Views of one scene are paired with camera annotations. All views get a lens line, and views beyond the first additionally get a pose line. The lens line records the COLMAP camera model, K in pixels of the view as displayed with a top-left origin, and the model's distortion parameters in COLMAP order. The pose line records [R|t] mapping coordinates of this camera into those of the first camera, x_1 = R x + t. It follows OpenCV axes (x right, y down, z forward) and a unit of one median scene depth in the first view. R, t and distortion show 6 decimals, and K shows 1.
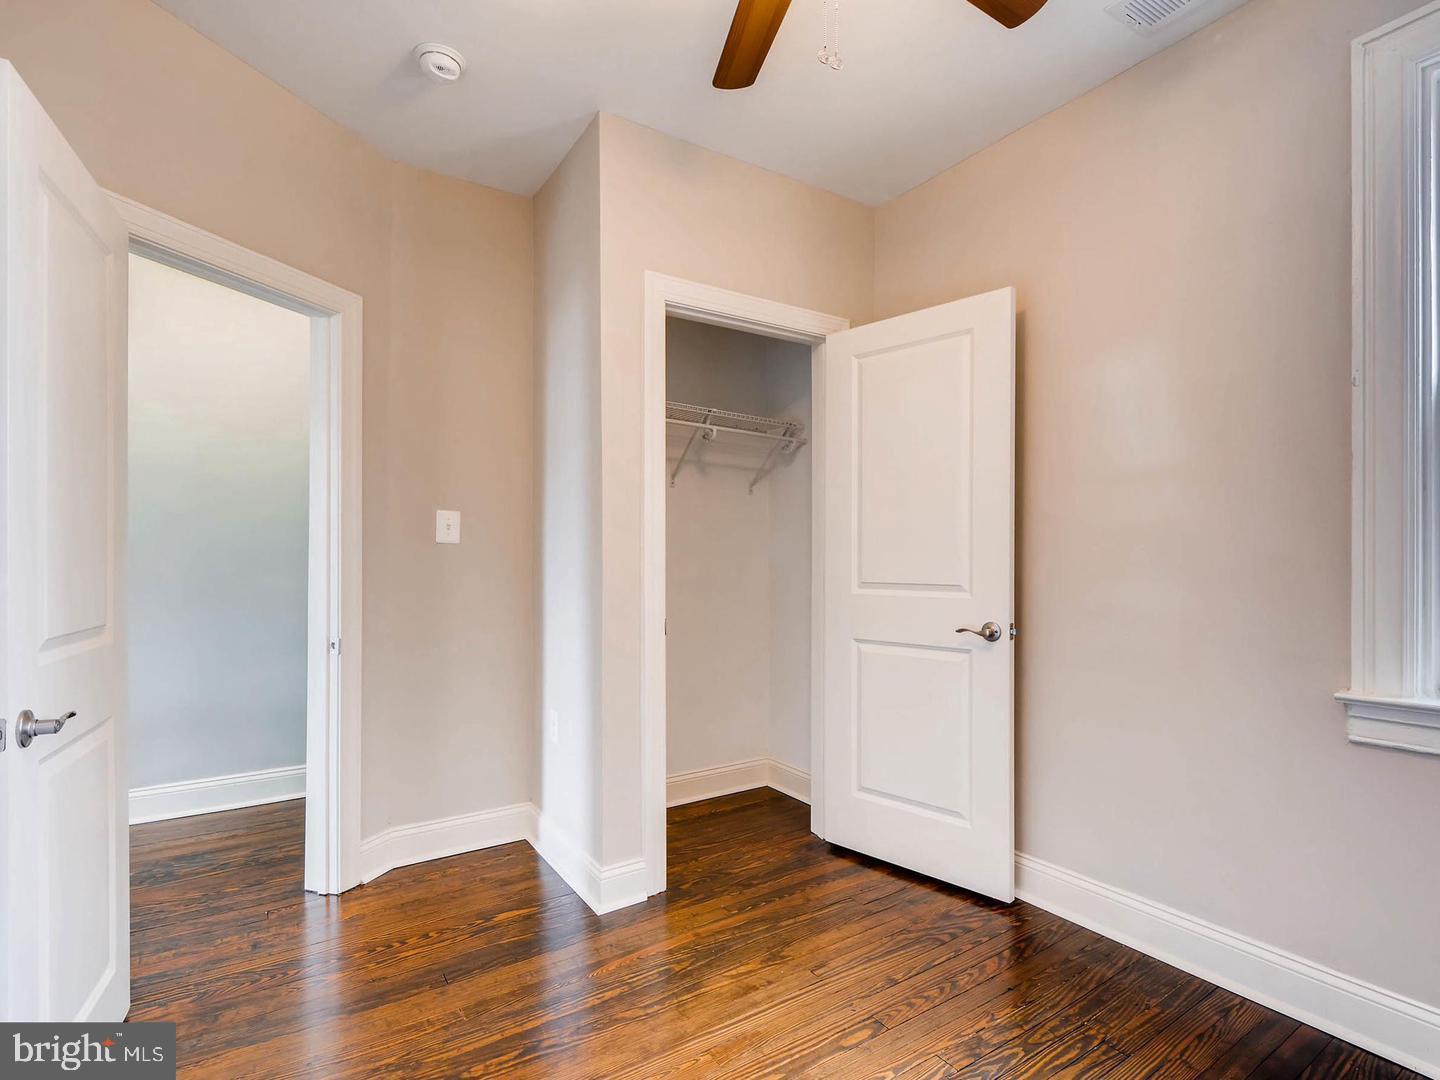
lens RADIAL K [[713.2, 0, 719.6], [0, 713.2, 549.4], [0, 0, 1]] dist [-0.005874, -0.001222]
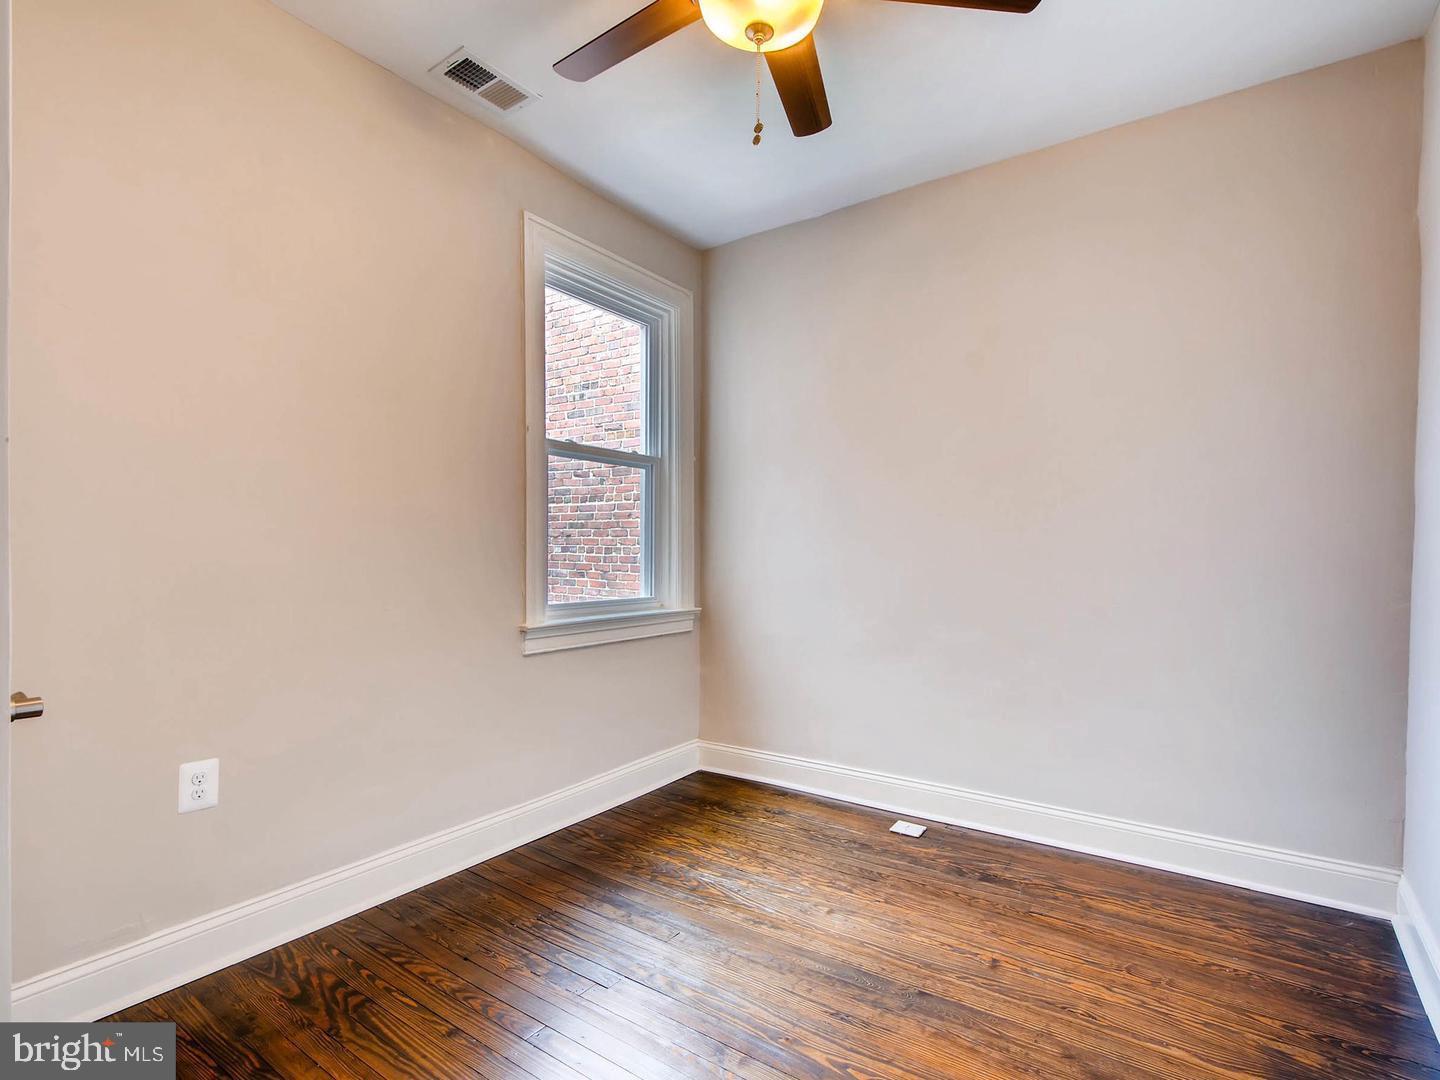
lens RADIAL K [[713.2, 0, 719.2], [0, 713.2, 547.0], [0, 0, 1]] dist [-0.005874, -0.001222]
pose [[-0.362526, 0.001758, 0.931972, -0.762723], [-0.015919, 0.999841, -0.008079, 0.033749], [-0.931838, -0.017765, -0.362440, 1.175414]]
